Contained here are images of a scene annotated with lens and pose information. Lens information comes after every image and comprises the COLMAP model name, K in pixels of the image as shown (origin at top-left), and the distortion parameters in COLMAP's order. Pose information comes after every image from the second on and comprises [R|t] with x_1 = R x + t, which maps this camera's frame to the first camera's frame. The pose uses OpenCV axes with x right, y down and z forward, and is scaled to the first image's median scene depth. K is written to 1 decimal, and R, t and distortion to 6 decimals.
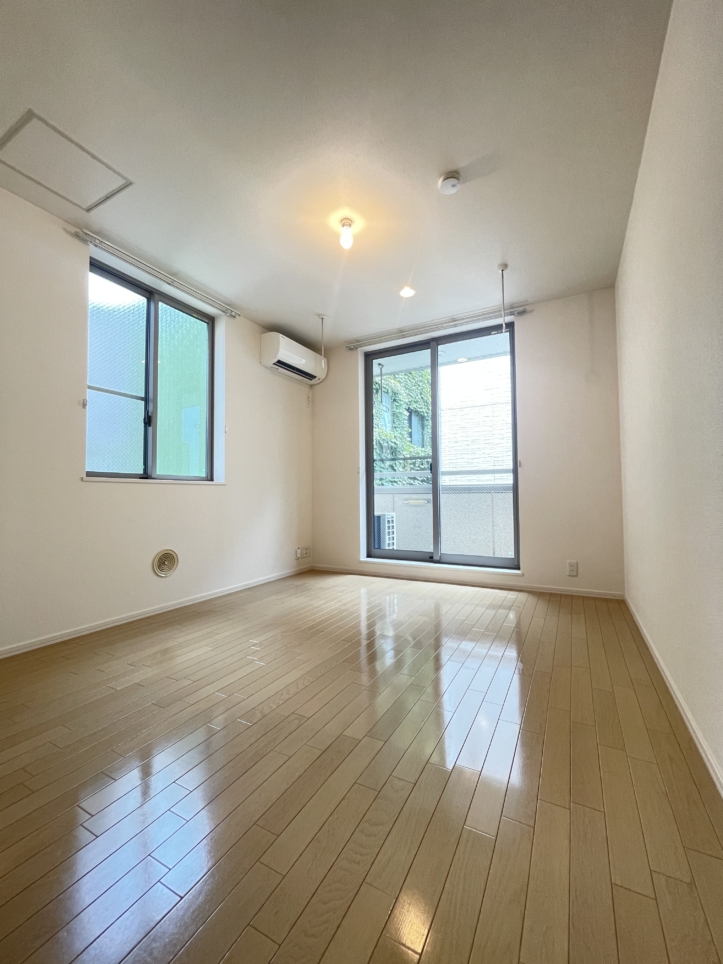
lens RADIAL K [[392.3, 0, 361.5], [0, 392.3, 482.0], [0, 0, 1]] dist [0.000063, 0.000058]
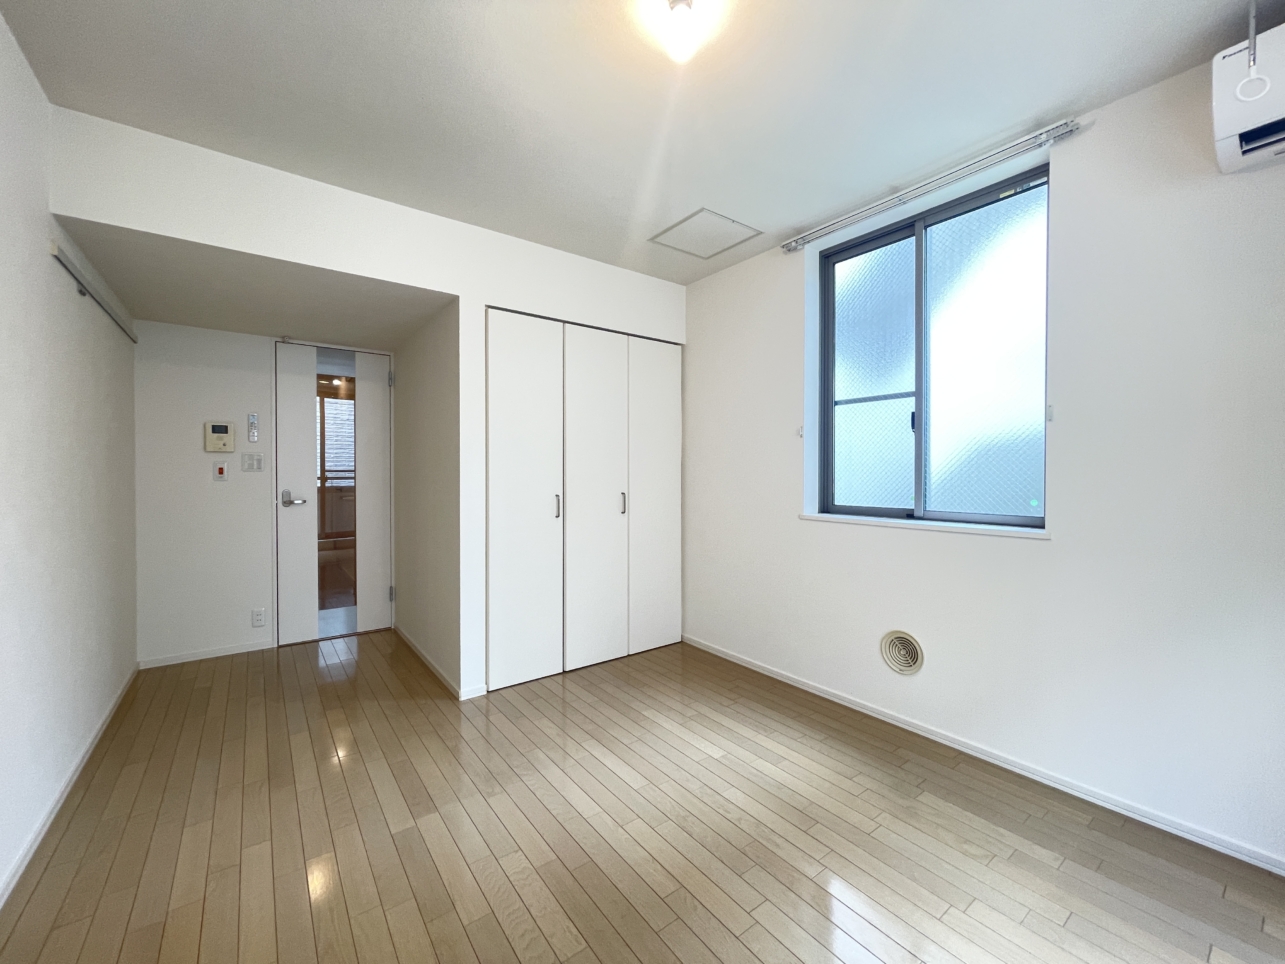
lens RADIAL K [[522.9, 0, 644.8], [0, 522.9, 479.7], [0, 0, 1]] dist [0.000063, 0.000058]
pose [[-0.415242, 0.012817, -0.909621, 0.546853], [0.031981, 0.999488, -0.000516, -0.105666], [0.909149, -0.029304, -0.415440, 1.224719]]
